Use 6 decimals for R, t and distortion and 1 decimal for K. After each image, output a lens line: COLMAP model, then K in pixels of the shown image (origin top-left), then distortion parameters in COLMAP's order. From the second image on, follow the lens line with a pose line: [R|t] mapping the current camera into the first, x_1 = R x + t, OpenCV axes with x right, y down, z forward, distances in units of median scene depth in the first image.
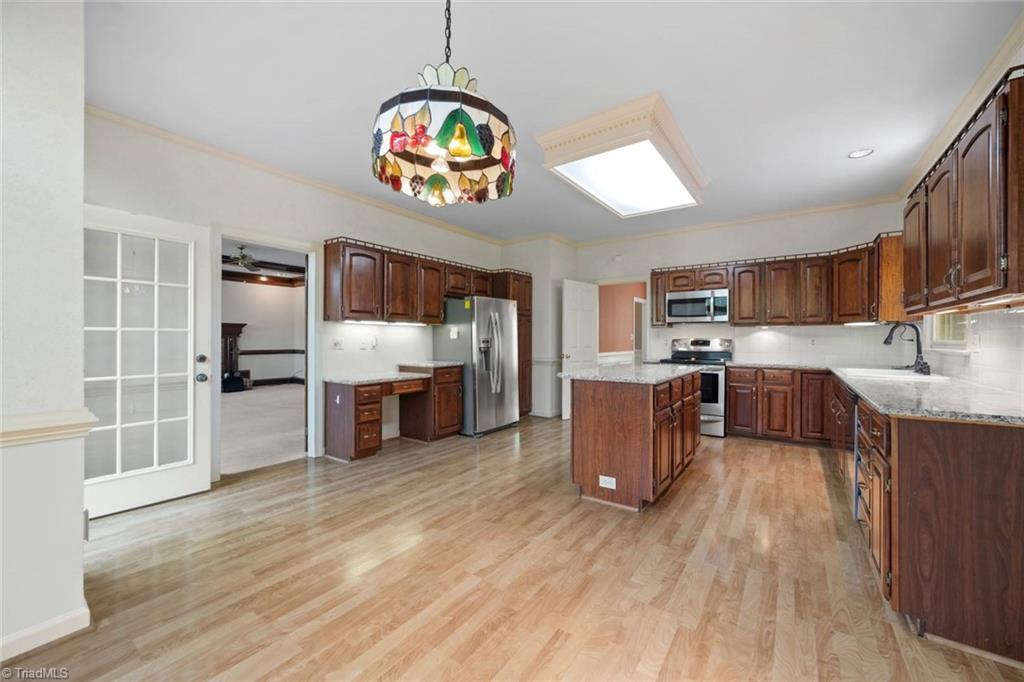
lens RADIAL K [[393.7, 0, 520.7], [0, 393.7, 344.2], [0, 0, 1]] dist [-0.014384, 0.004381]
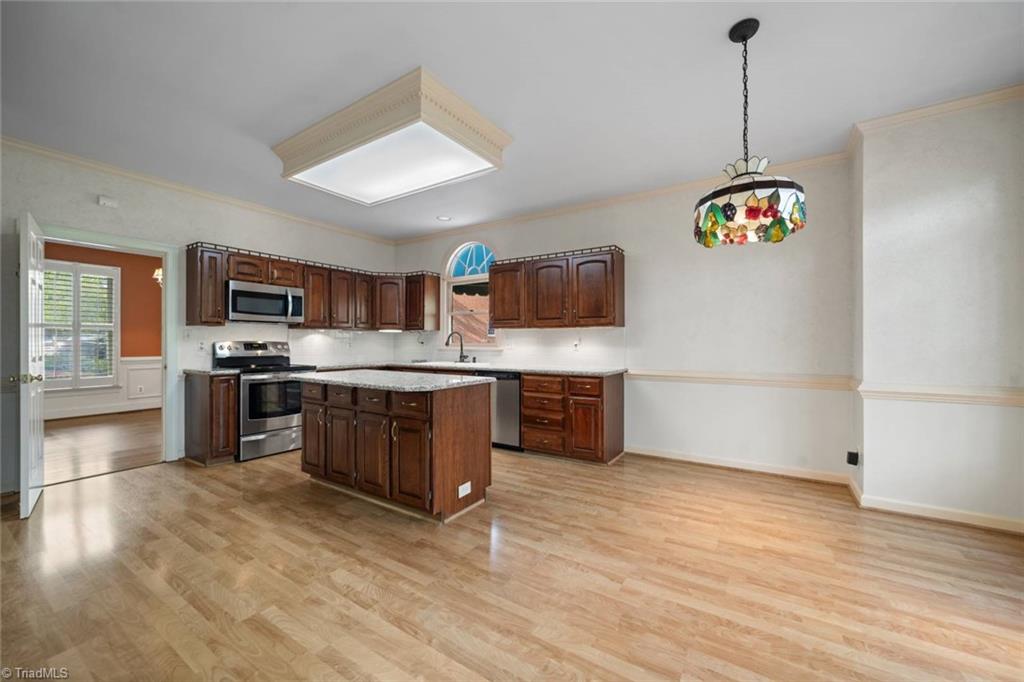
lens RADIAL K [[393.7, 0, 520.7], [0, 393.7, 344.2], [0, 0, 1]] dist [-0.014384, 0.004381]
pose [[-0.050899, -0.005037, 0.998691, -0.768896], [0.009971, 0.999935, 0.005552, -0.012526], [-0.998654, 0.010240, -0.050845, 0.923835]]
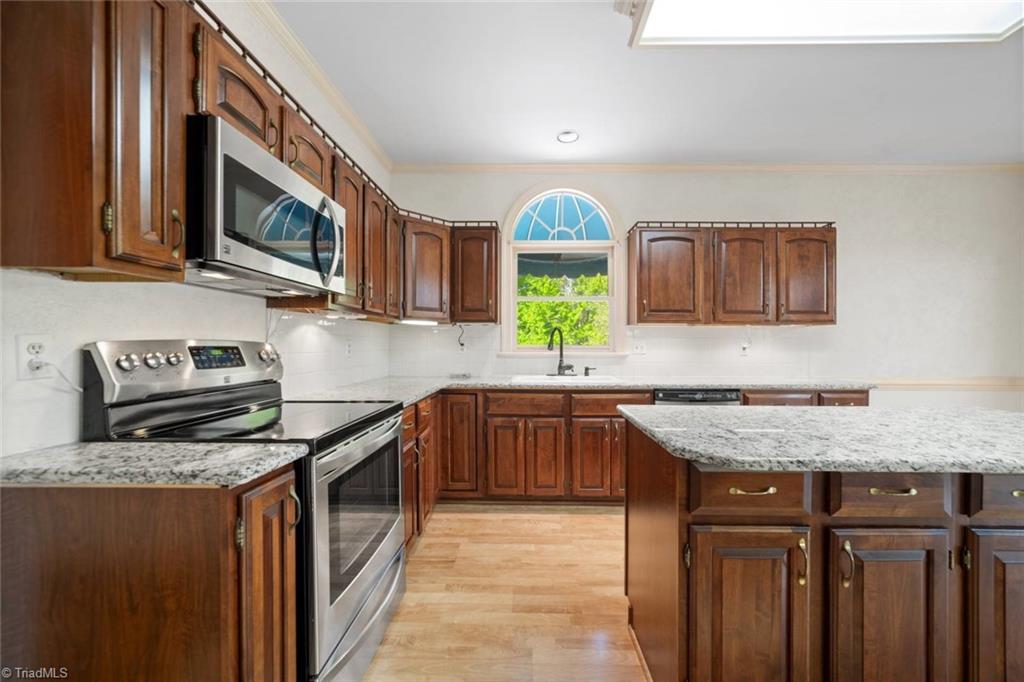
lens RADIAL K [[393.7, 0, 520.7], [0, 393.7, 344.2], [0, 0, 1]] dist [-0.014384, 0.004381]
pose [[-0.566383, -0.003401, 0.824135, 0.215609], [0.004453, 0.999964, 0.007186, -0.022838], [-0.824130, 0.007740, -0.566348, 1.883491]]
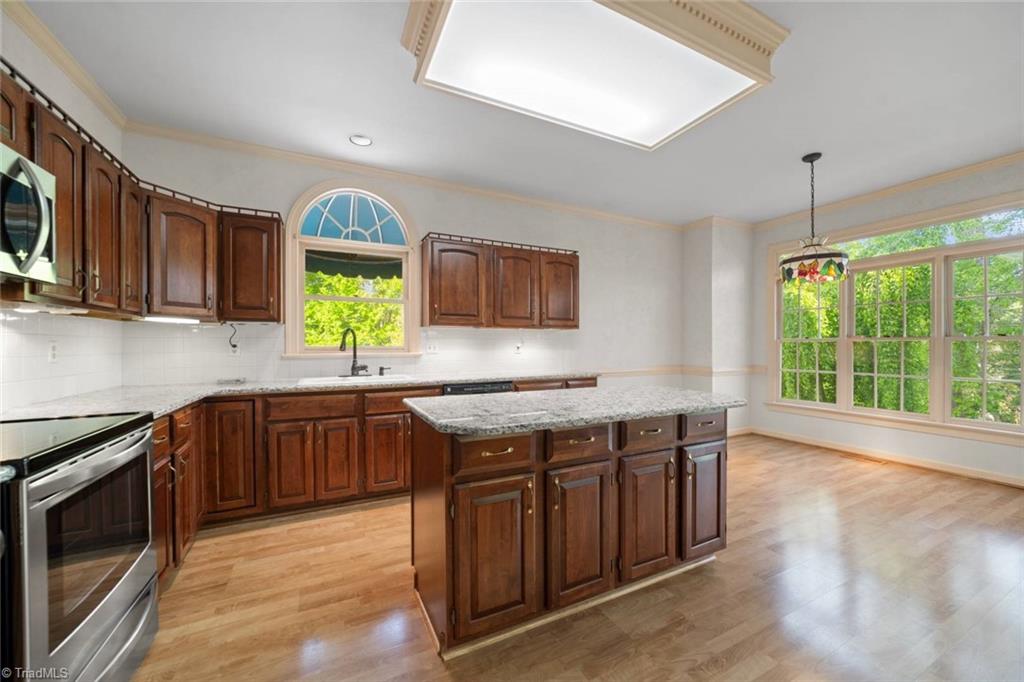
lens RADIAL K [[393.7, 0, 520.7], [0, 393.7, 344.2], [0, 0, 1]] dist [-0.014384, 0.004381]
pose [[-0.886043, 0.001546, 0.463601, 0.131584], [0.006098, 0.999947, 0.008320, -0.022960], [-0.463564, 0.010199, -0.886005, 1.927976]]
